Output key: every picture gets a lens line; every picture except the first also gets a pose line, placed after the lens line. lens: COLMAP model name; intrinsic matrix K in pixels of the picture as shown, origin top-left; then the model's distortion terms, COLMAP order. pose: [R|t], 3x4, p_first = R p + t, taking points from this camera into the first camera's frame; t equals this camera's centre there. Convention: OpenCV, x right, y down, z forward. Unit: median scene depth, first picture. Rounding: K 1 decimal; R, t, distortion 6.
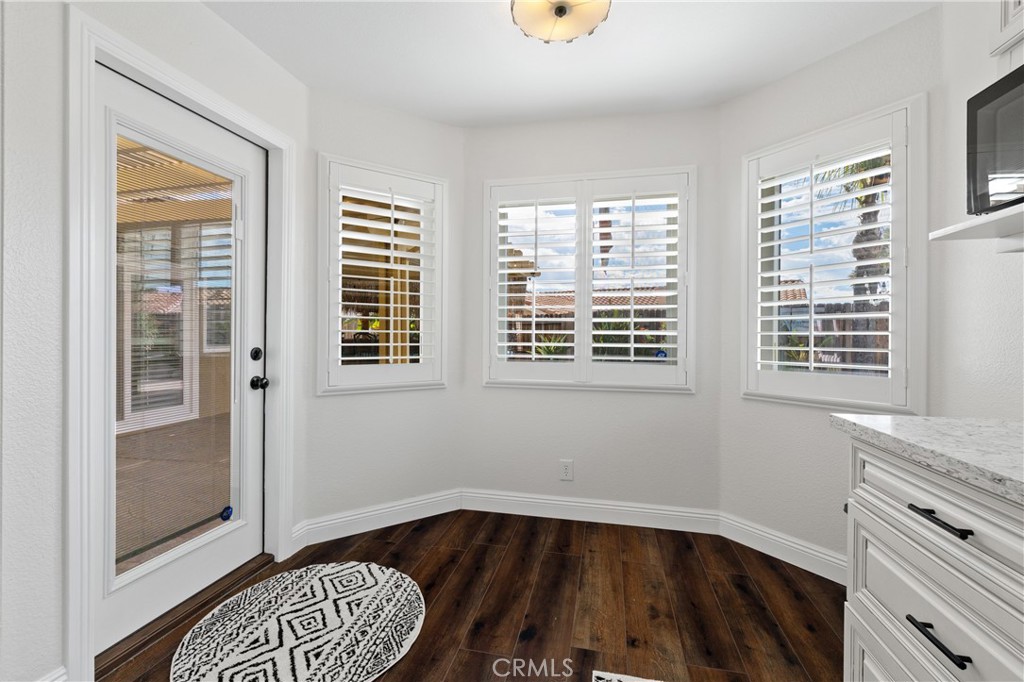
lens RADIAL K [[442.4, 0, 510.1], [0, 442.4, 337.8], [0, 0, 1]] dist [-0.001168, -0.000030]
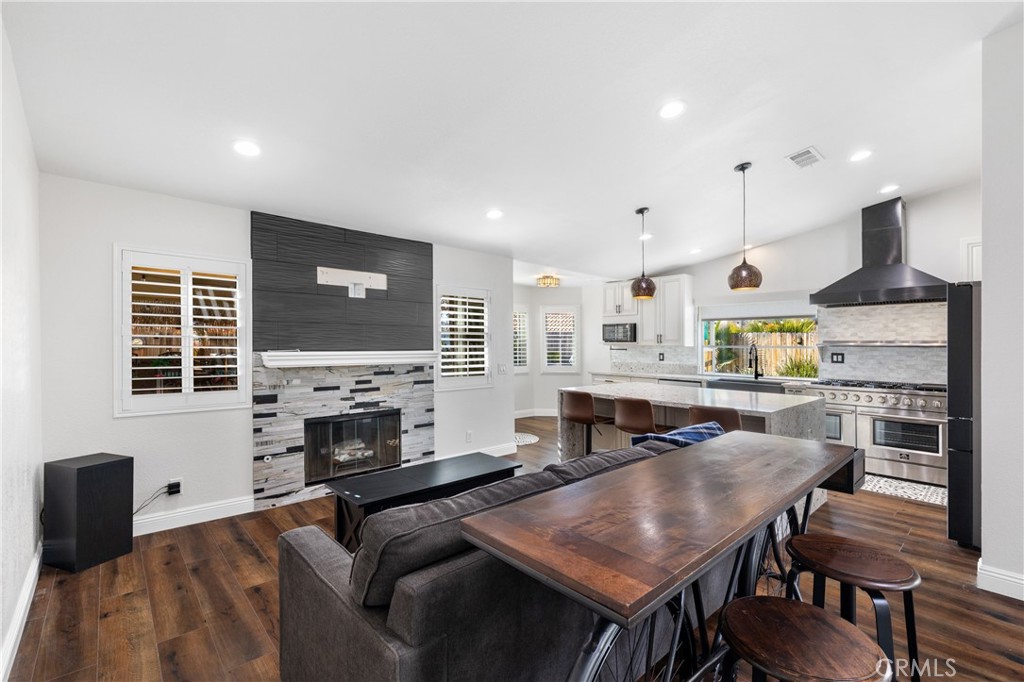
lens RADIAL K [[442.4, 0, 511.6], [0, 442.4, 343.3], [0, 0, 1]] dist [-0.001168, -0.000030]
pose [[0.570945, -0.002424, 0.820985, -3.104800], [0.007520, 0.999969, -0.002276, -0.110020], [-0.820954, 0.007473, 0.570945, -0.727197]]
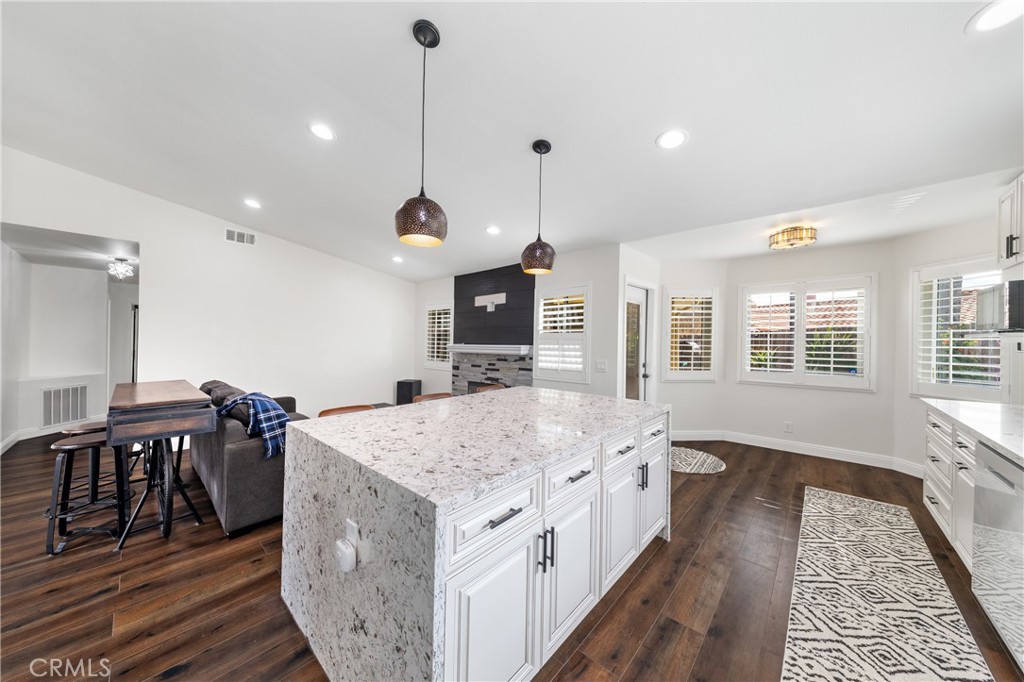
lens RADIAL K [[344.1, 0, 511.1], [0, 344.1, 346.8], [0, 0, 1]] dist [0.000065, 0.000087]
pose [[0.866921, 0.004280, -0.498427, -0.214375], [-0.003865, 0.999991, 0.001864, -0.071195], [0.498430, 0.000311, 0.866930, -1.128937]]
